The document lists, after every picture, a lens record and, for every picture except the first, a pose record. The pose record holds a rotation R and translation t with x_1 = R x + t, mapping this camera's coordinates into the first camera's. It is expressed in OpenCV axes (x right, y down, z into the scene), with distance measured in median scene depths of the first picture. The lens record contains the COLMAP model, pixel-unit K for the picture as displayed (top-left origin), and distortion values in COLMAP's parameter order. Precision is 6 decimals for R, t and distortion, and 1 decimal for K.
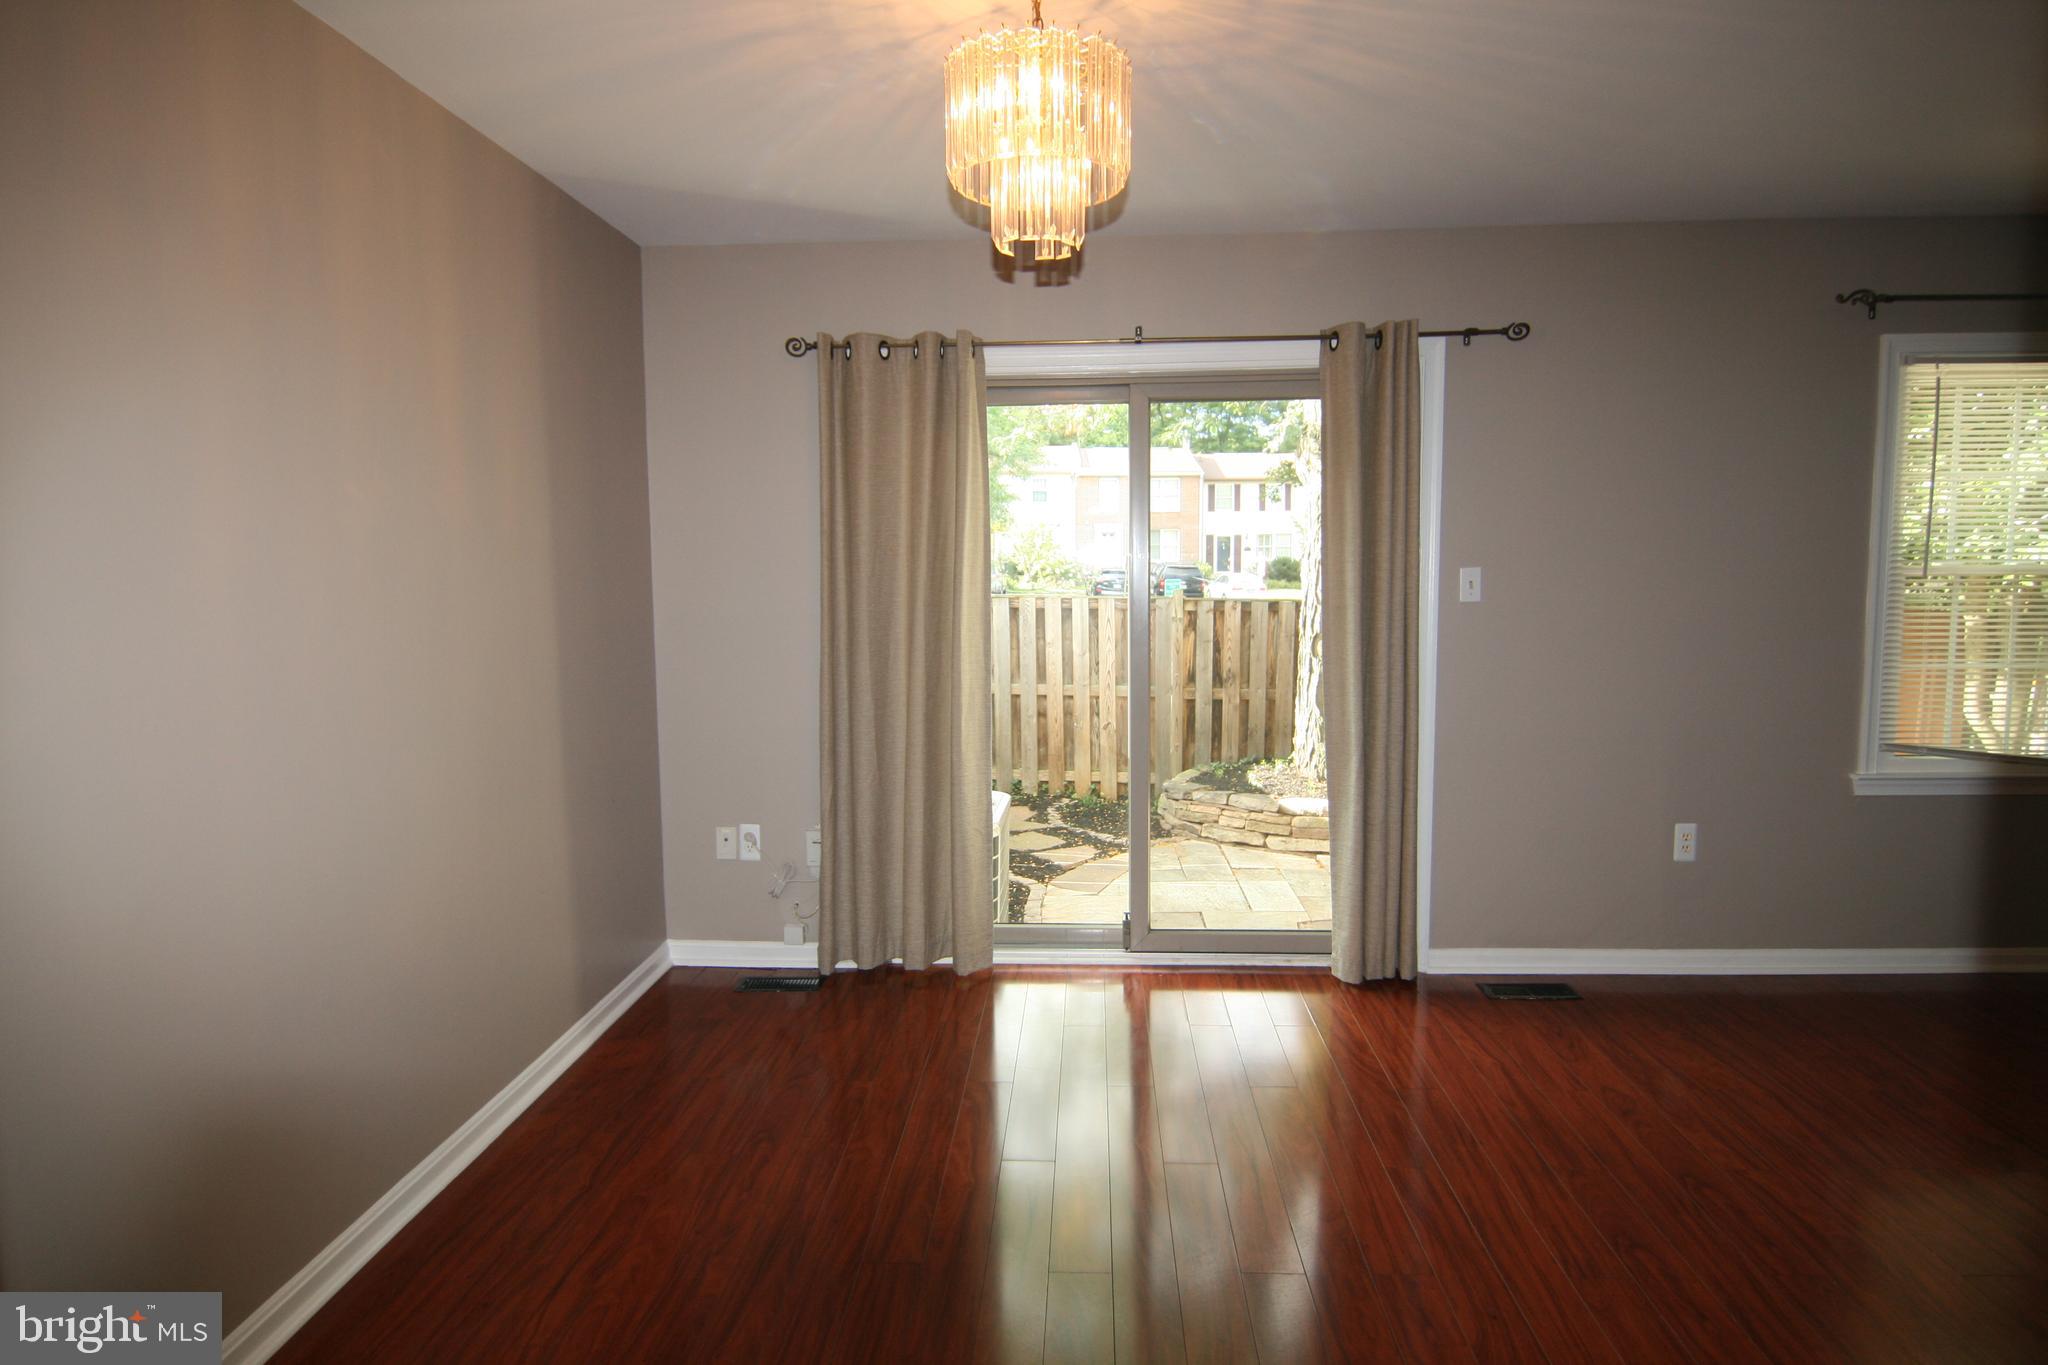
lens RADIAL K [[1160.9, 0, 1023.8], [0, 1160.9, 681.7], [0, 0, 1]] dist [-0.011964, -0.009627]
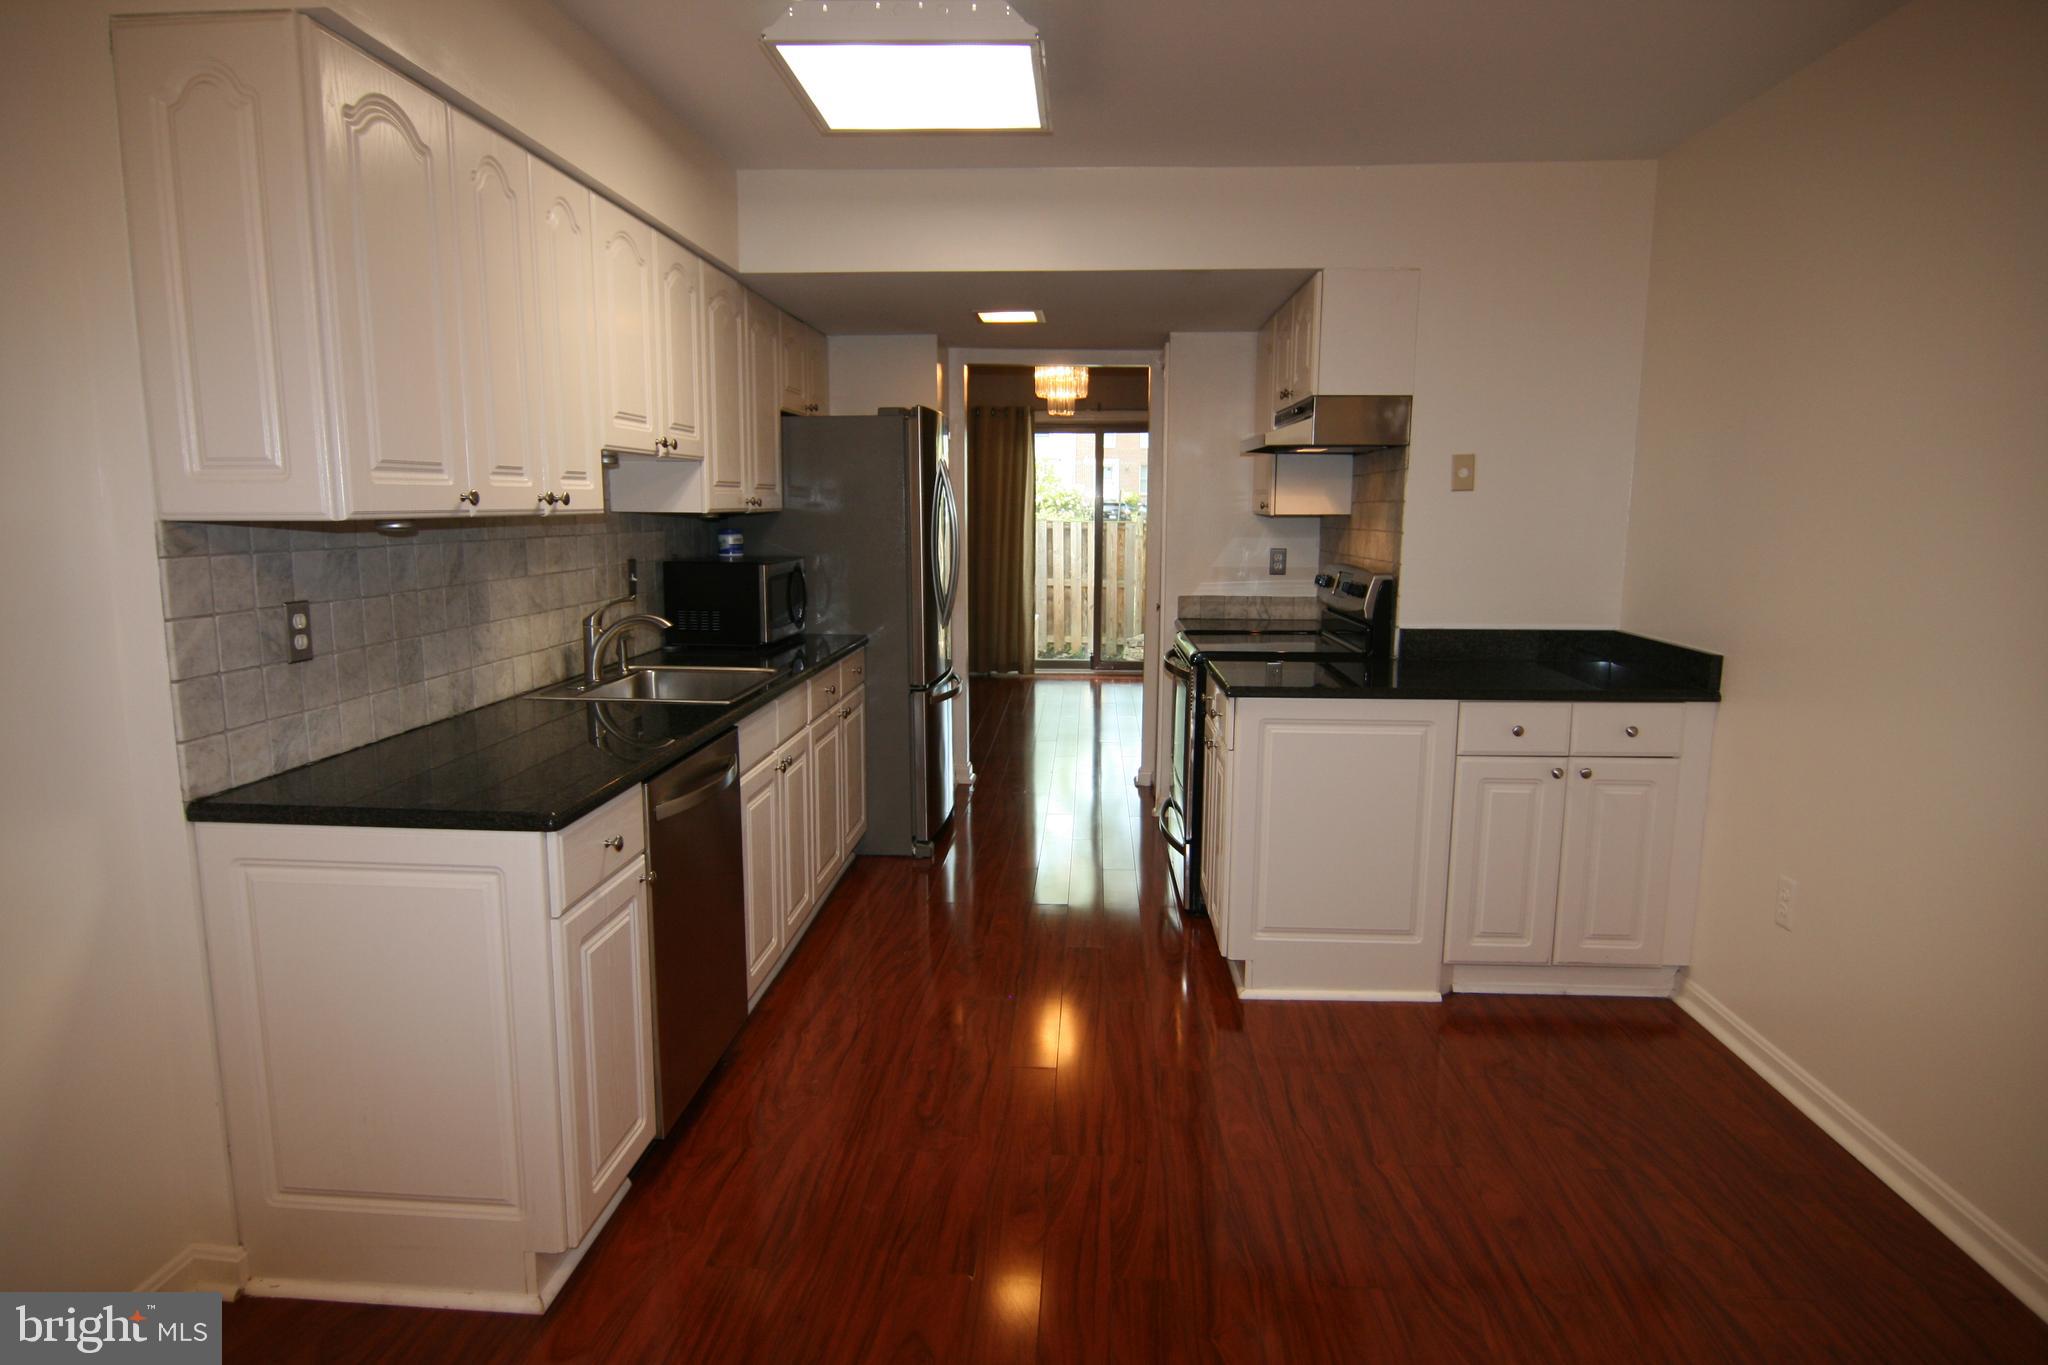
lens RADIAL K [[1160.9, 0, 1024.8], [0, 1160.9, 679.8], [0, 0, 1]] dist [-0.011964, -0.009627]
pose [[0.999961, 0.008339, 0.002893, -0.021137], [-0.008492, 0.998307, 0.057548, 0.047267], [-0.002409, -0.057570, 0.998339, -0.528805]]
